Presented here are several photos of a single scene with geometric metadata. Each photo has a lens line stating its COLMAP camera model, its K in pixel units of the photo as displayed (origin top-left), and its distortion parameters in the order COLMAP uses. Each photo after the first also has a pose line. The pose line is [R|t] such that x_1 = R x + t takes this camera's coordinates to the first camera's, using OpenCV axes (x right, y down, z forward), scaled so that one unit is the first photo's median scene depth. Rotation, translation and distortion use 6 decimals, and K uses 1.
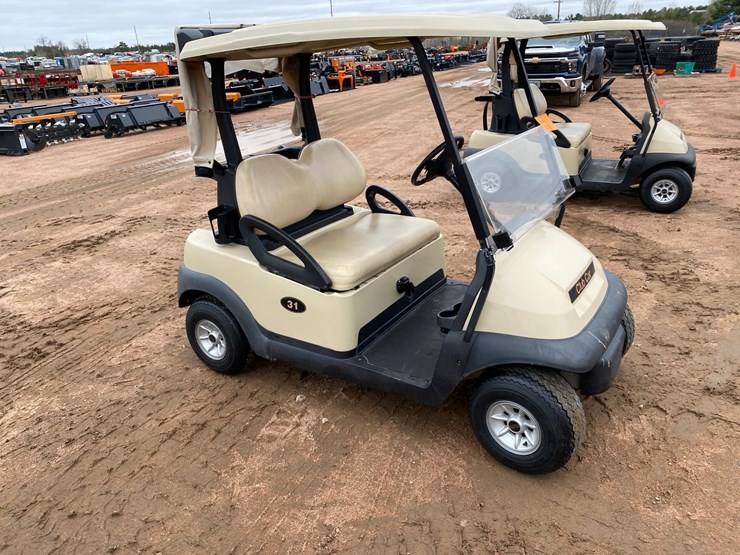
lens RADIAL K [[561.4, 0, 376.8], [0, 561.4, 275.4], [0, 0, 1]] dist [0.034783, -0.032793]
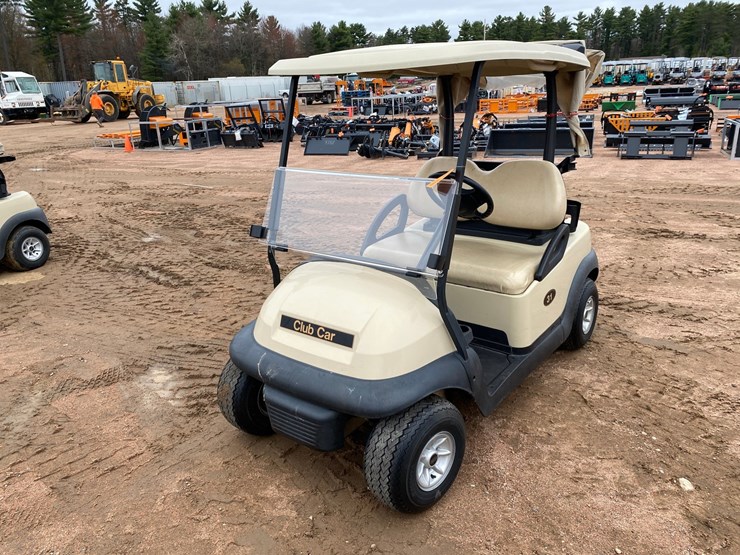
lens RADIAL K [[561.4, 0, 375.8], [0, 561.4, 284.9], [0, 0, 1]] dist [0.034783, -0.032793]
pose [[-0.070259, 0.385835, -0.919889, 0.714550], [-0.333008, 0.860193, 0.386231, -0.271995], [0.940303, 0.333467, 0.068050, 0.600144]]
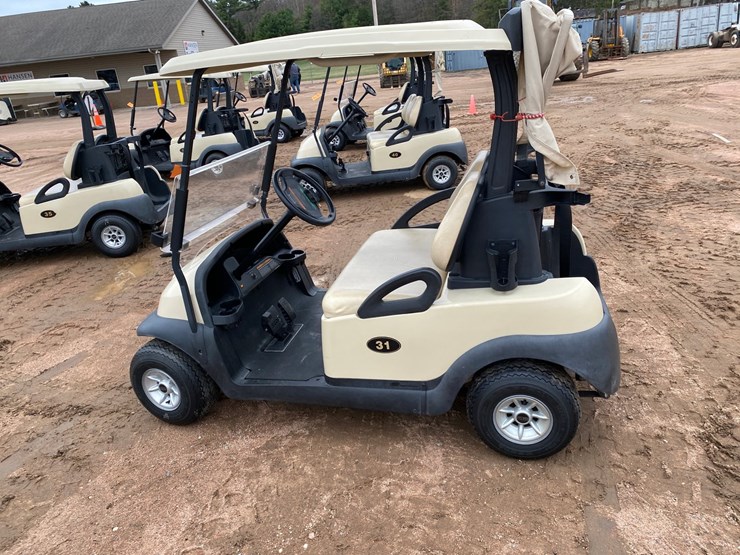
lens RADIAL K [[561.4, 0, 375.3], [0, 561.4, 275.9], [0, 0, 1]] dist [0.034783, -0.032793]
pose [[-0.939513, 0.242754, -0.241631, 0.175411], [0.013350, 0.730883, 0.682372, -0.502750], [0.342252, 0.637872, -0.689915, 1.214240]]
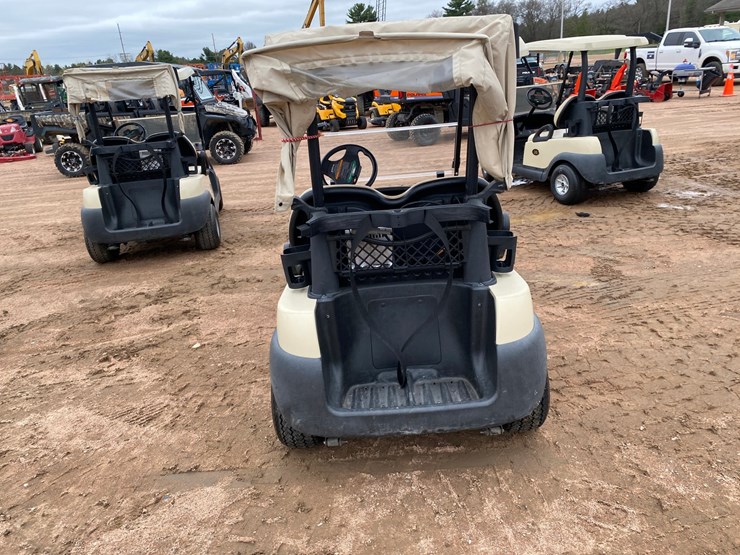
lens RADIAL K [[561.4, 0, 378.7], [0, 561.4, 279.2], [0, 0, 1]] dist [0.034783, -0.032793]
pose [[-0.546781, -0.217362, 0.808569, -0.615361], [0.403304, 0.777923, 0.481852, -0.384485], [-0.733741, 0.589566, -0.337690, 1.024635]]
